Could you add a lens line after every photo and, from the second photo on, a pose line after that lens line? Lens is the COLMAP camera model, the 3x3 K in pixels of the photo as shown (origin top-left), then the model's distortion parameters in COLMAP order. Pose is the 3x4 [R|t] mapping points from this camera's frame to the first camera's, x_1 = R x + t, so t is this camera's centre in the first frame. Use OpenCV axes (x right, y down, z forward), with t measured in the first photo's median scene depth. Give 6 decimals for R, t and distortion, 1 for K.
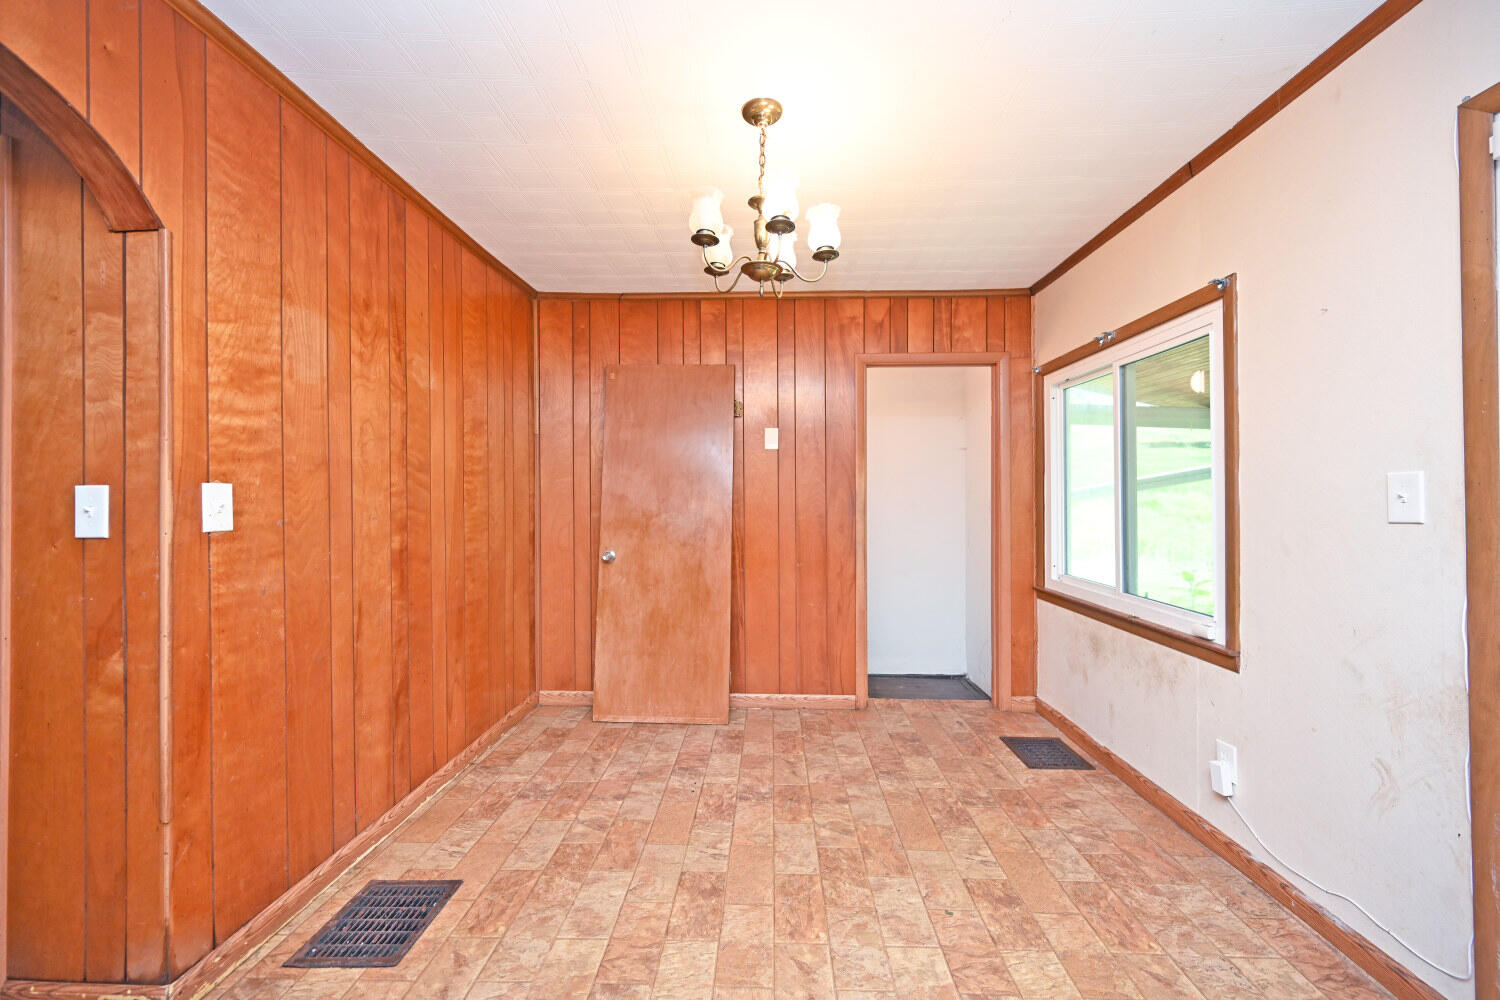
lens RADIAL K [[590.4, 0, 754.4], [0, 590.4, 497.6], [0, 0, 1]] dist [-0.000953, -0.000033]
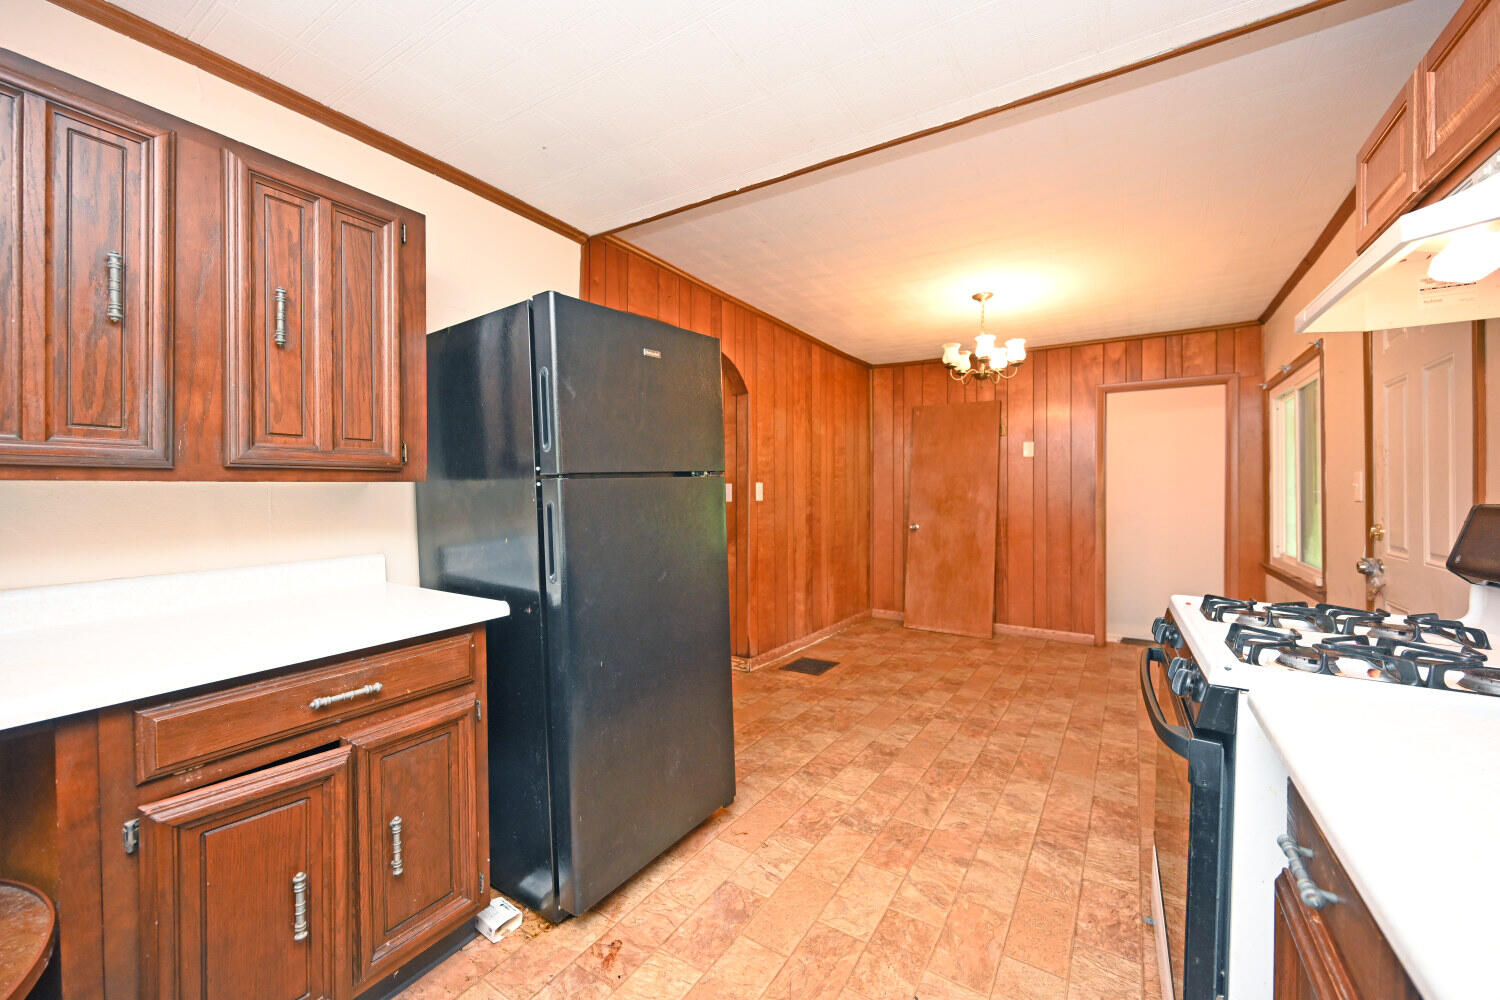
lens RADIAL K [[590.4, 0, 754.4], [0, 590.4, 497.6], [0, 0, 1]] dist [-0.000953, -0.000033]
pose [[0.857823, 0.006374, -0.513906, 0.265760], [-0.004247, 0.999977, 0.005313, 0.017462], [0.513927, -0.002375, 0.857830, -0.778782]]
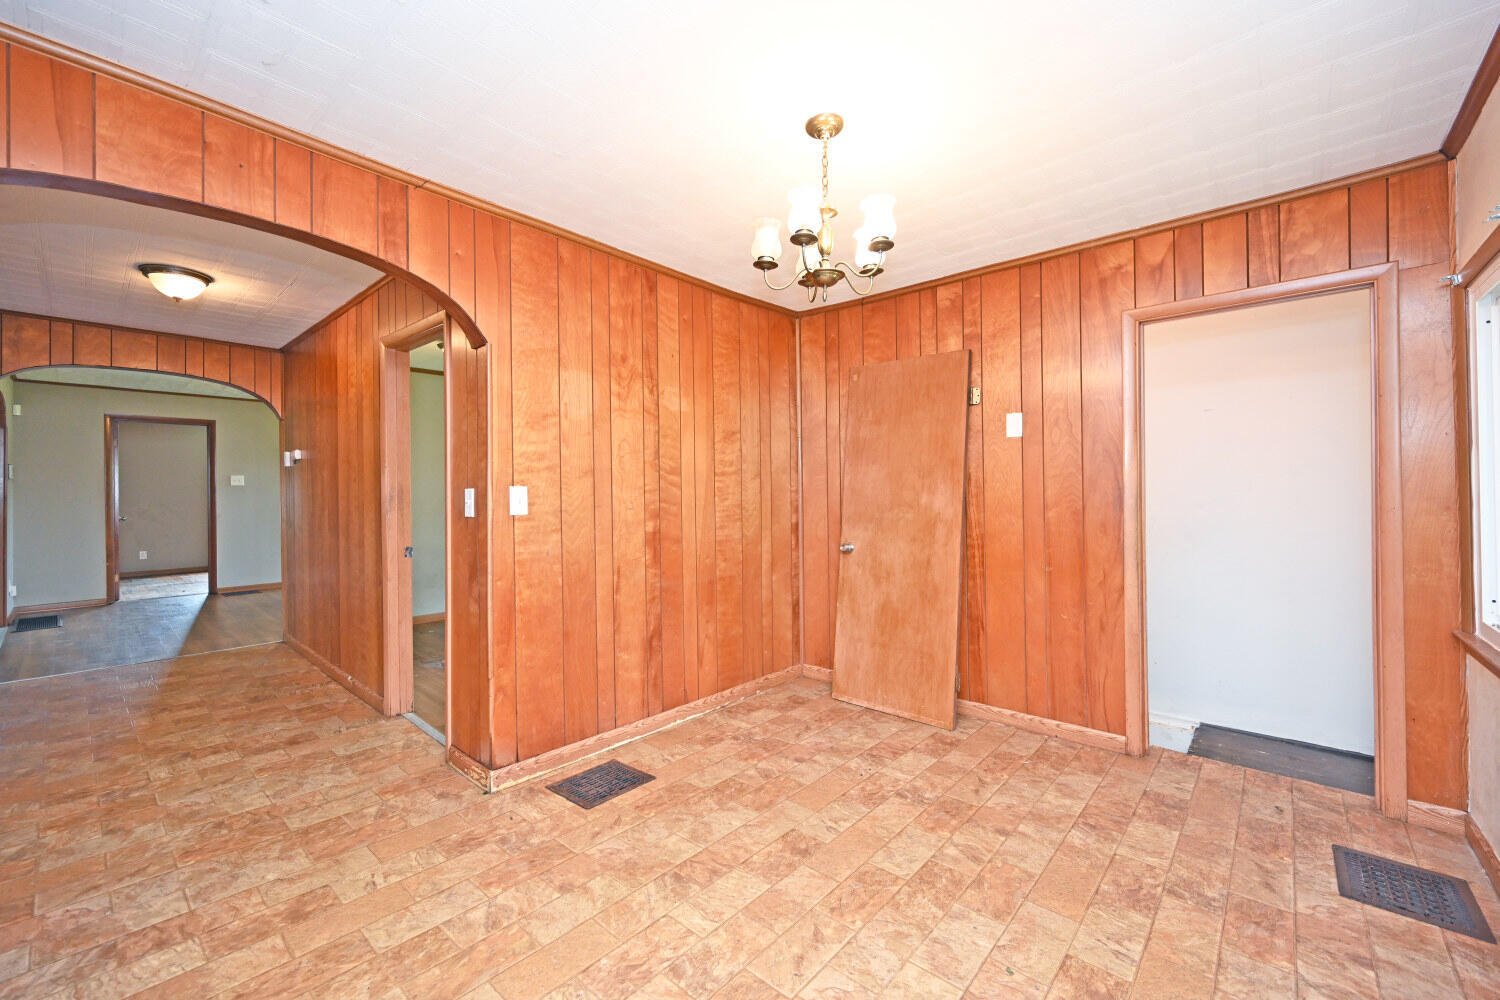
lens RADIAL K [[608.0, 0, 749.3], [0, 608.0, 495.4], [0, 0, 1]] dist [0.001209, 0.000310]
pose [[0.769823, -0.004594, -0.638240, 0.416042], [0.007497, 0.999970, 0.001844, 0.001954], [0.638213, -0.006204, 0.769835, 0.051487]]
